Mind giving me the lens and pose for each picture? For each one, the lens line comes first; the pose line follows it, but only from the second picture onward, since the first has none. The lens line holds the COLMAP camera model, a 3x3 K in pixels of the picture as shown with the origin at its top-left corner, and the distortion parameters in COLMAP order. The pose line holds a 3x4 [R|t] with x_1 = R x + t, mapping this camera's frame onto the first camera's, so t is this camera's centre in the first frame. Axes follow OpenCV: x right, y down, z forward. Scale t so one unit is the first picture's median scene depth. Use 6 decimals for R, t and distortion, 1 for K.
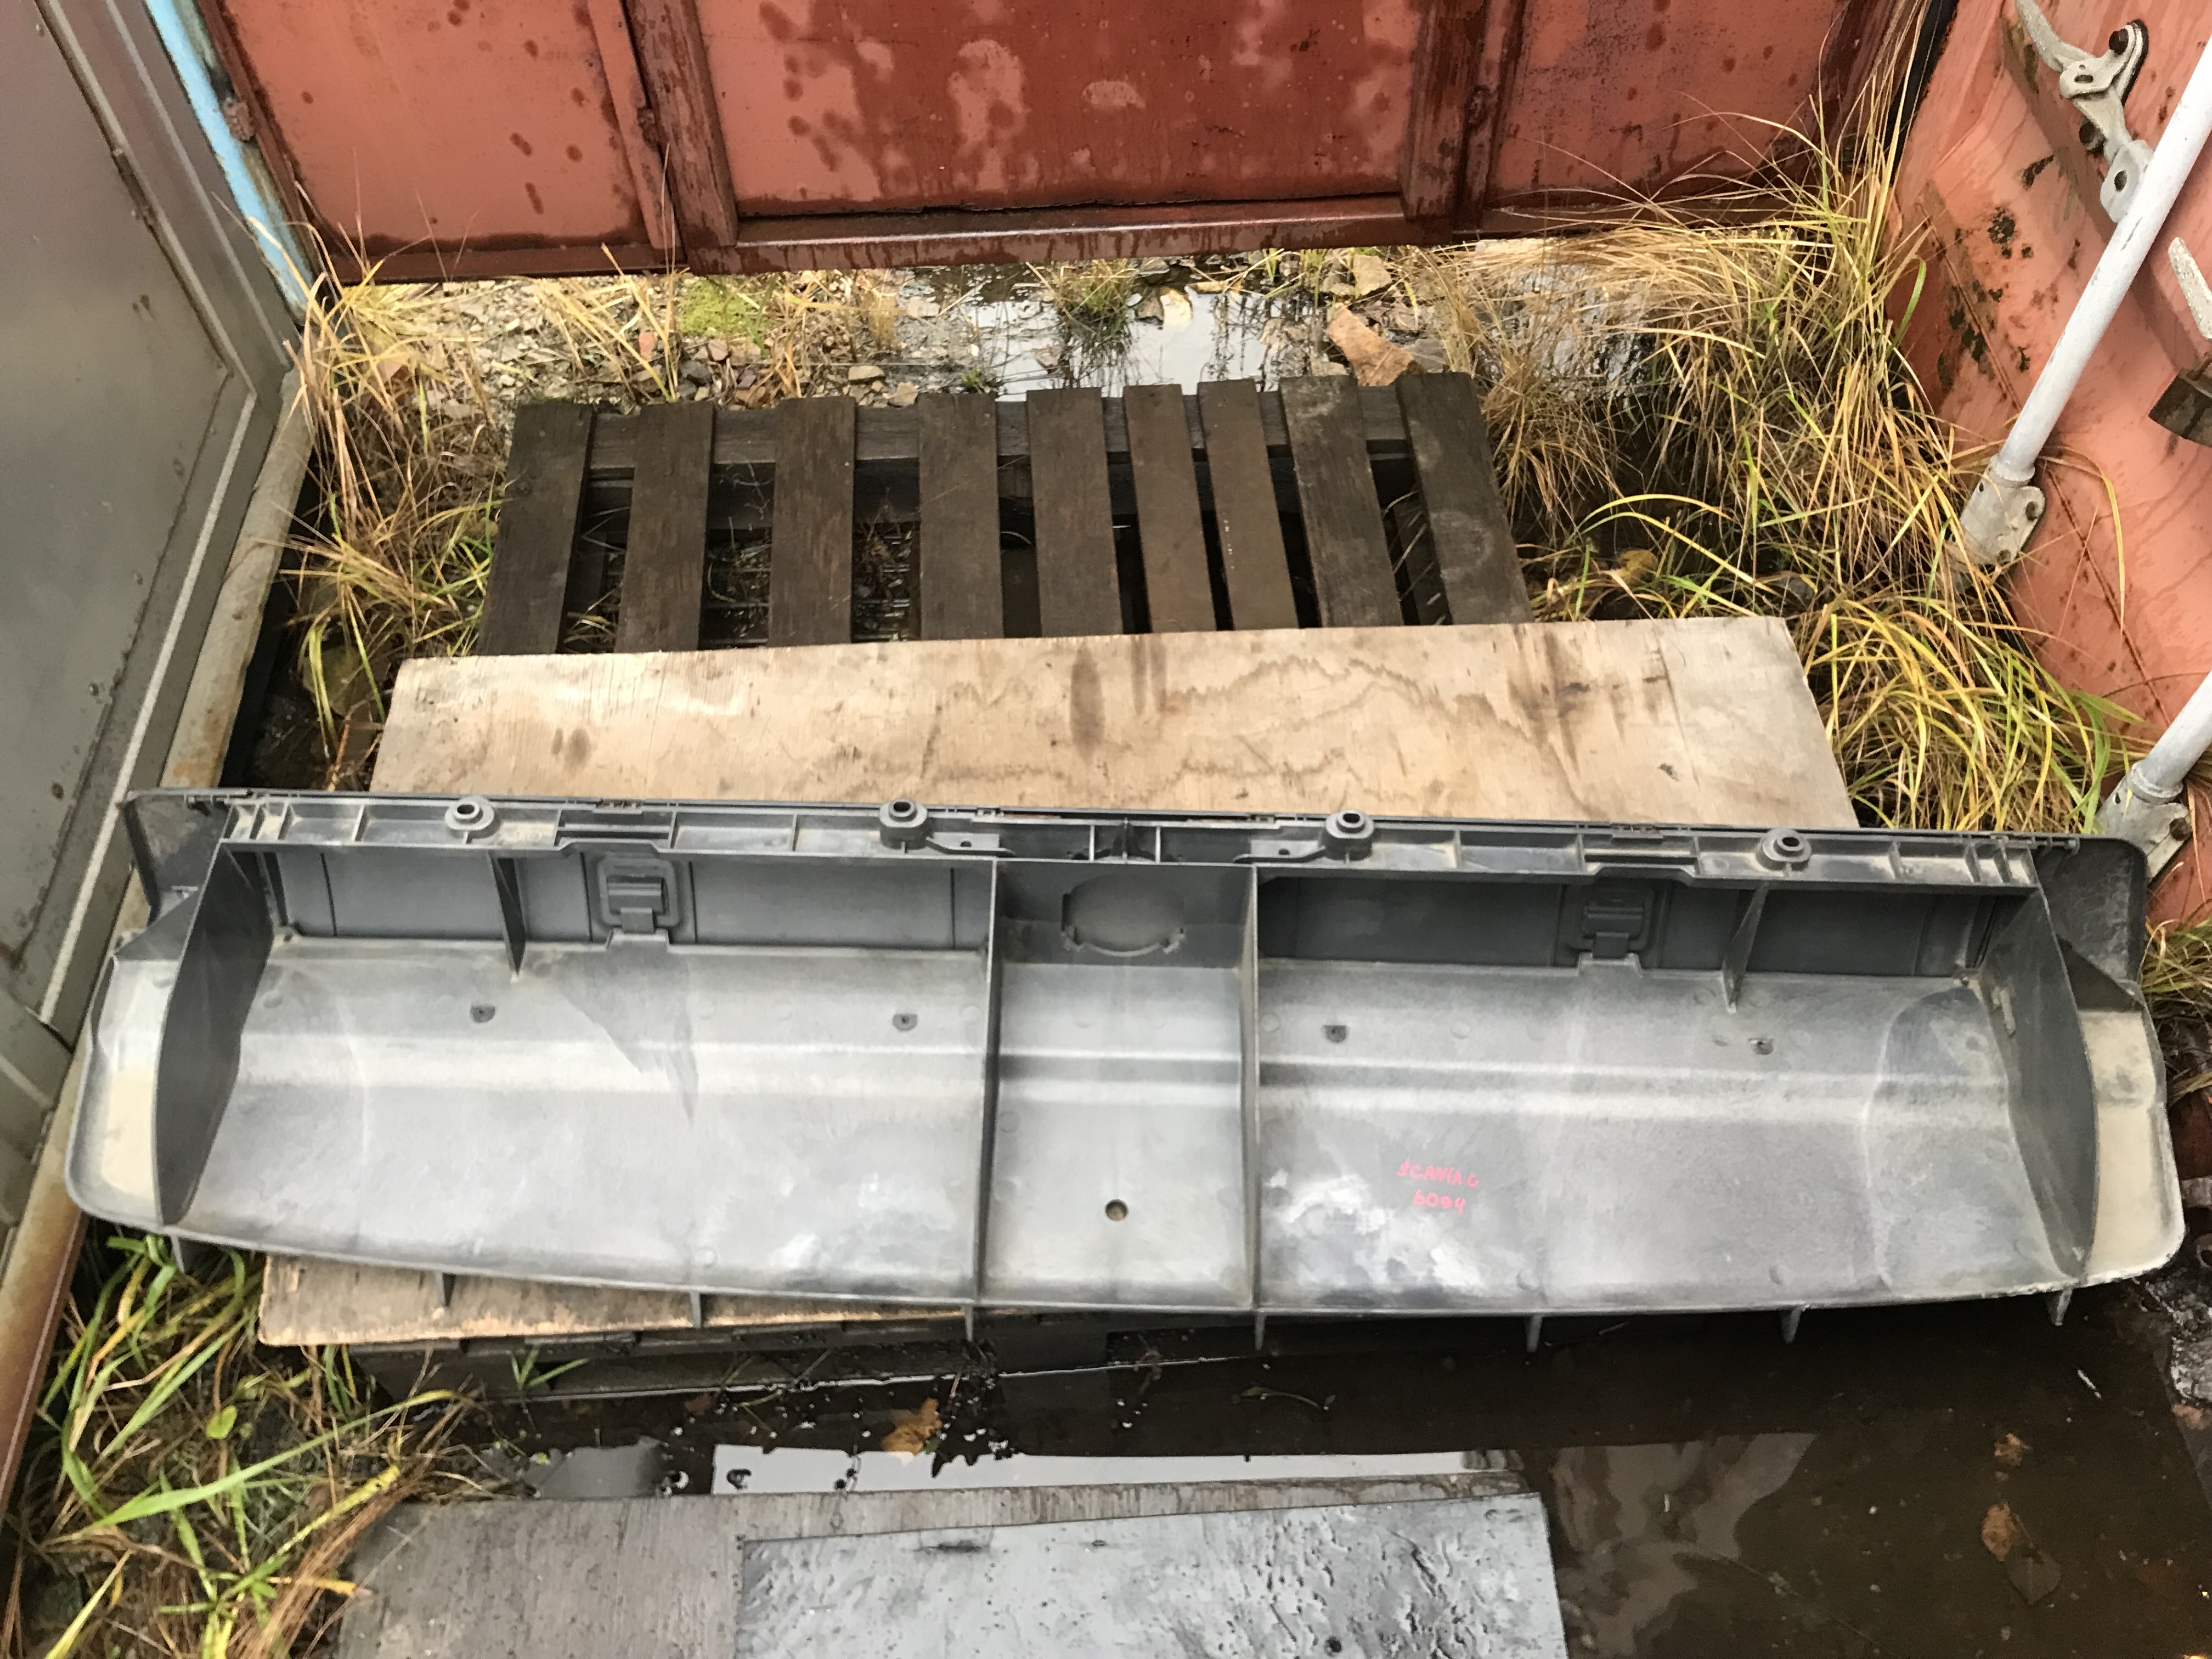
lens RADIAL K [[1814.6, 0, 1106.0], [0, 1814.6, 829.5], [0, 0, 1]] dist [0.020746, -0.011193]
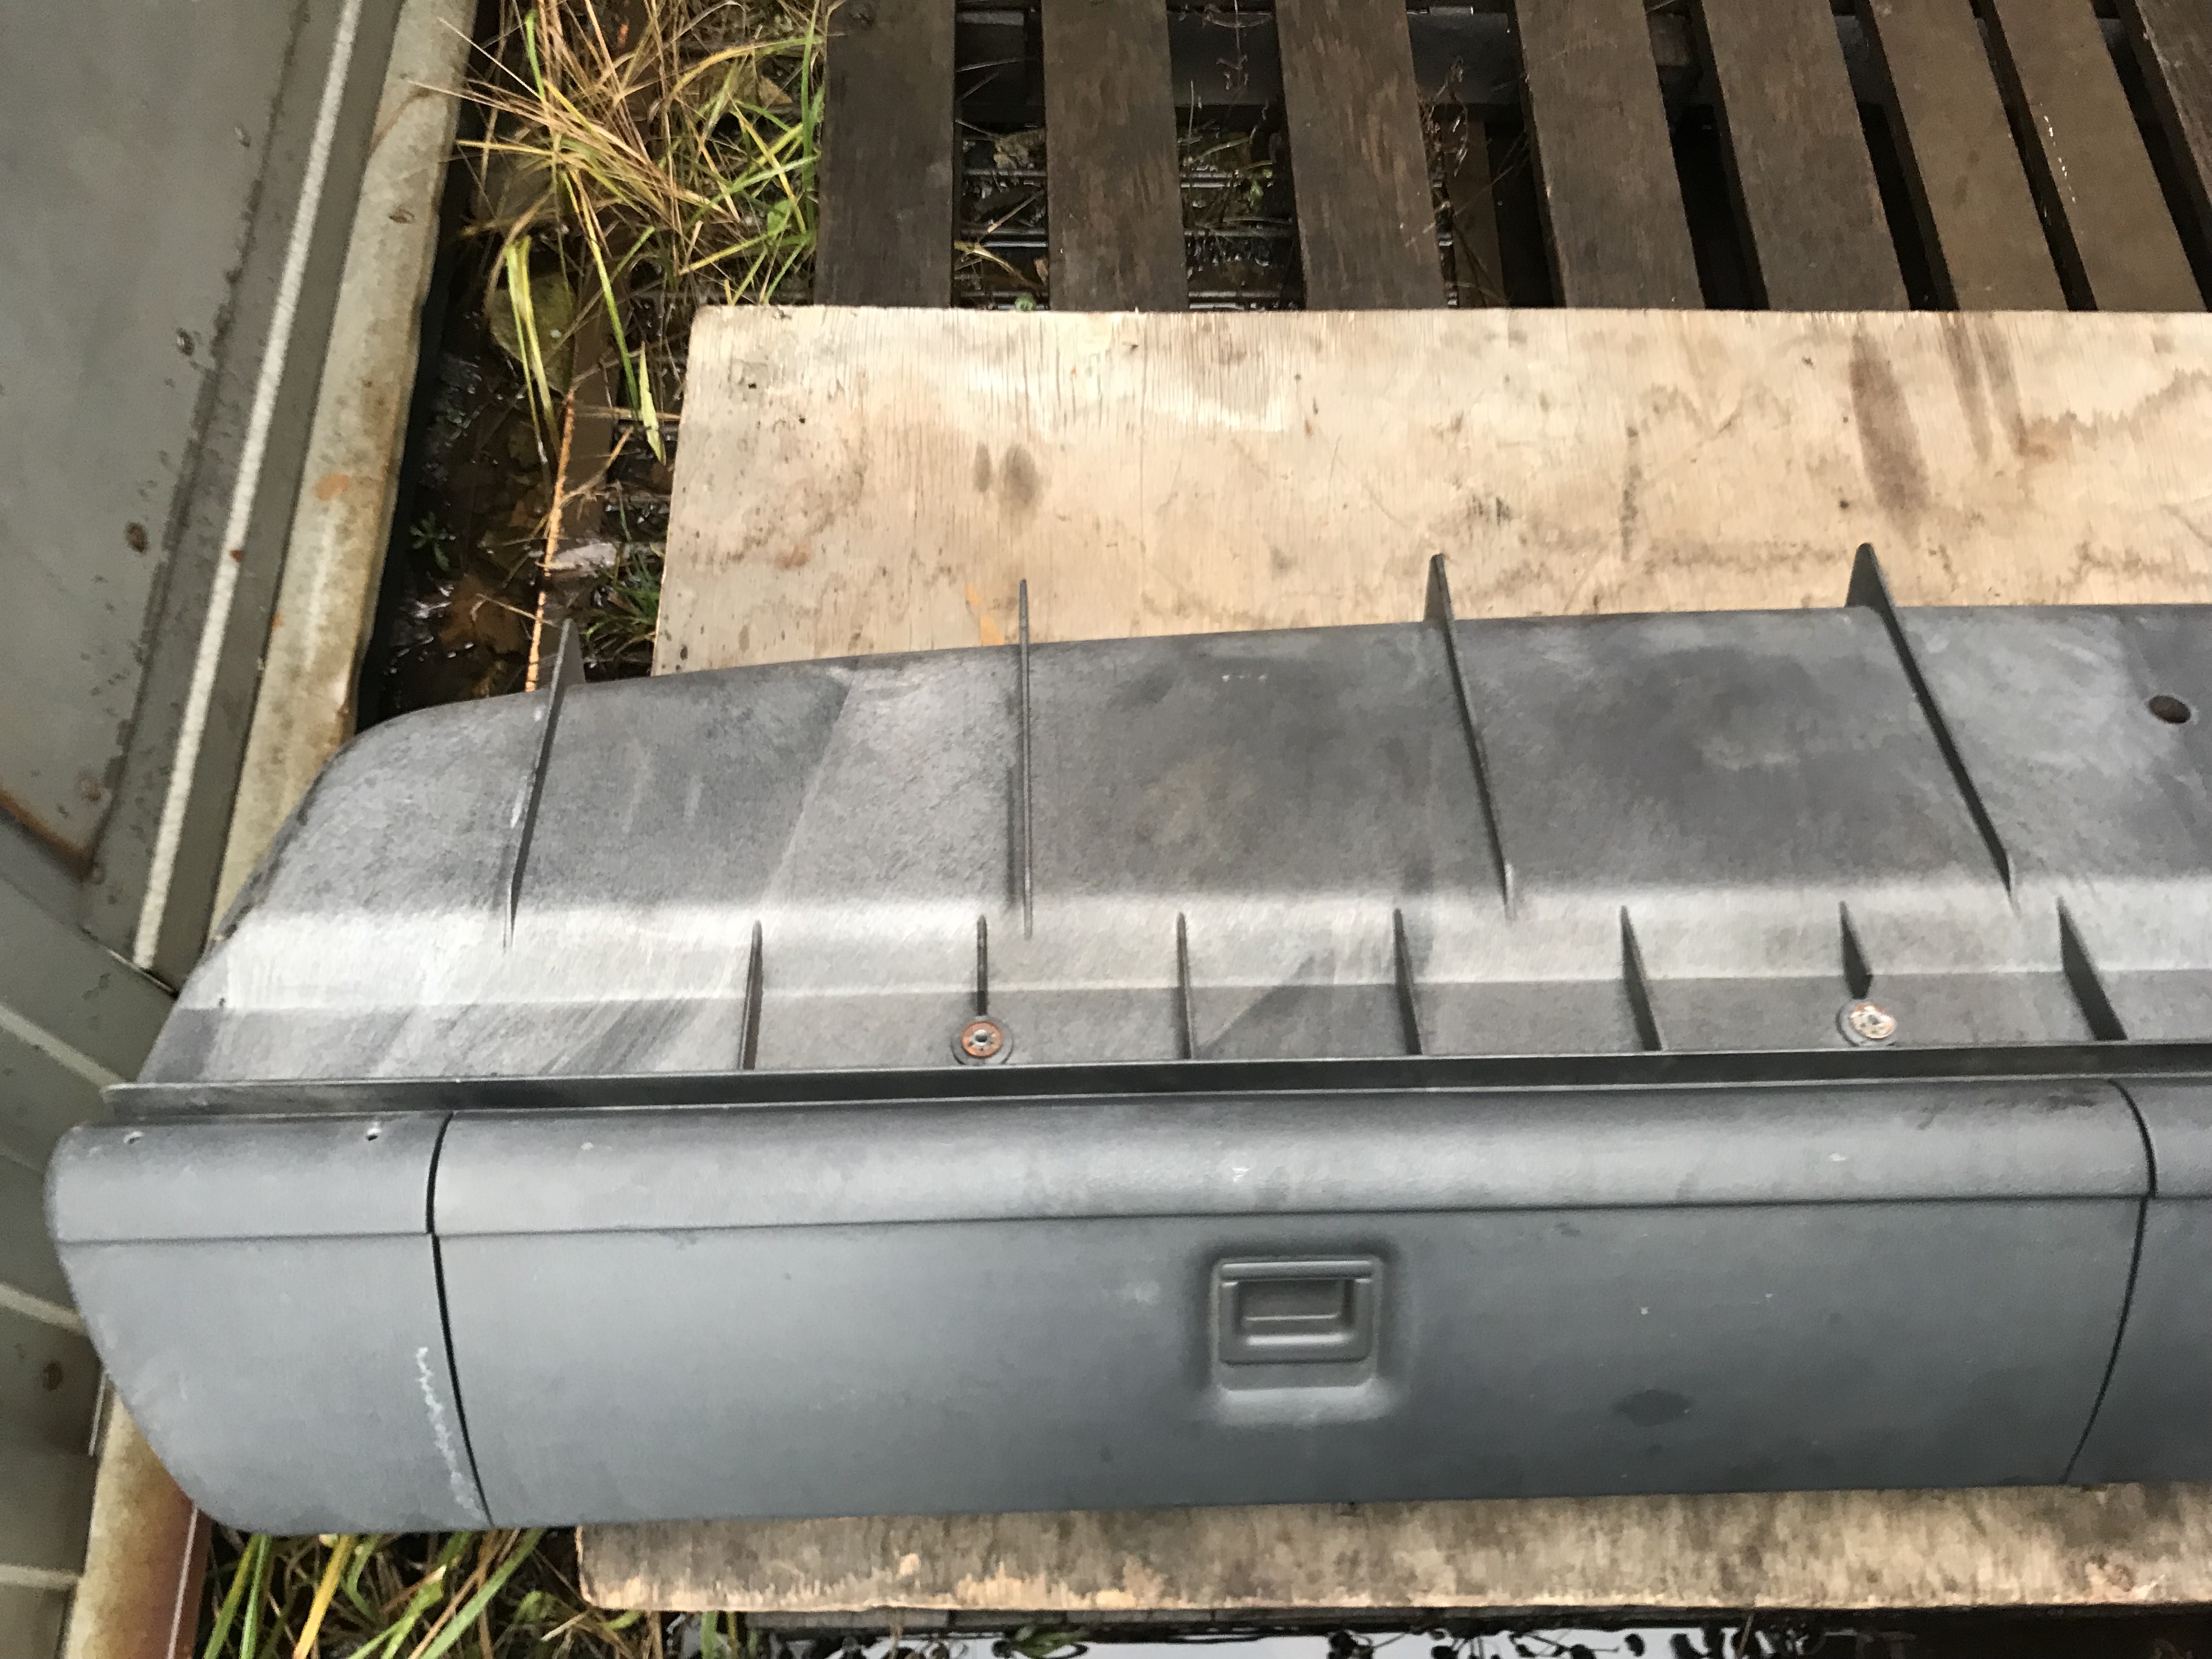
lens RADIAL K [[1814.6, 0, 1106.0], [0, 1814.6, 829.5], [0, 0, 1]] dist [0.020746, -0.011193]
pose [[0.999158, 0.040609, 0.005836, -0.253048], [-0.040990, 0.982148, 0.183590, -0.041471], [0.001724, -0.183675, 0.982986, 0.399393]]
